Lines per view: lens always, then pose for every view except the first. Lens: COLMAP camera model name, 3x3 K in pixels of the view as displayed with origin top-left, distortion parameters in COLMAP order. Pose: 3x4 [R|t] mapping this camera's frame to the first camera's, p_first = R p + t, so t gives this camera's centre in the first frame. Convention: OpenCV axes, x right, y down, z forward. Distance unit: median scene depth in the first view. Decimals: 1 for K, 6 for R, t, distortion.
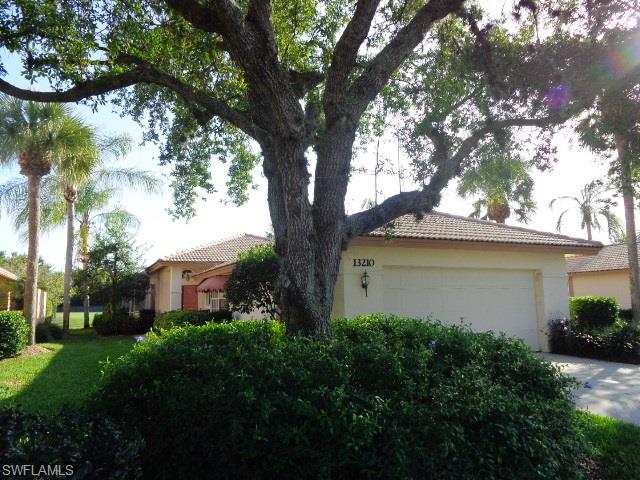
lens RADIAL K [[484.7, 0, 319.5], [0, 484.7, 236.2], [0, 0, 1]] dist [0.008952, 0.010978]
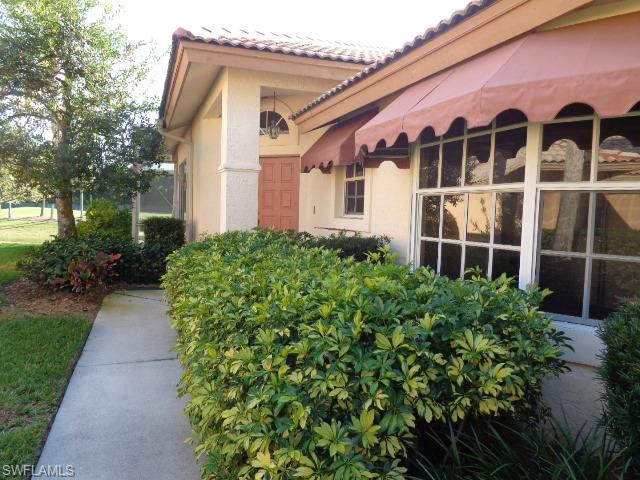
lens RADIAL K [[481.5, 0, 320.0], [0, 481.5, 240.0], [0, 0, 1]] dist [0.000387, -0.005337]
pose [[0.994919, 0.047078, -0.088989, -0.229040], [-0.029211, 0.980893, 0.192341, 0.103637], [0.096344, -0.188764, 0.977285, 0.738511]]
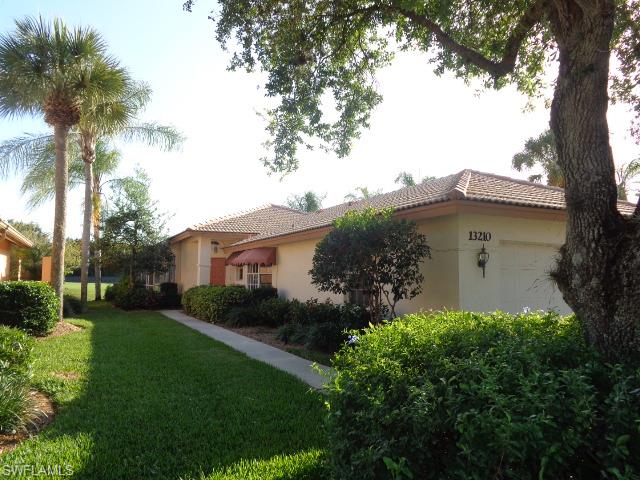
lens RADIAL K [[481.5, 0, 320.0], [0, 481.5, 240.0], [0, 0, 1]] dist [0.000387, -0.005337]
pose [[0.999477, 0.026902, 0.017918, -0.100617], [-0.027871, 0.998028, 0.056248, 0.011829], [-0.016370, -0.056718, 0.998256, 0.098478]]
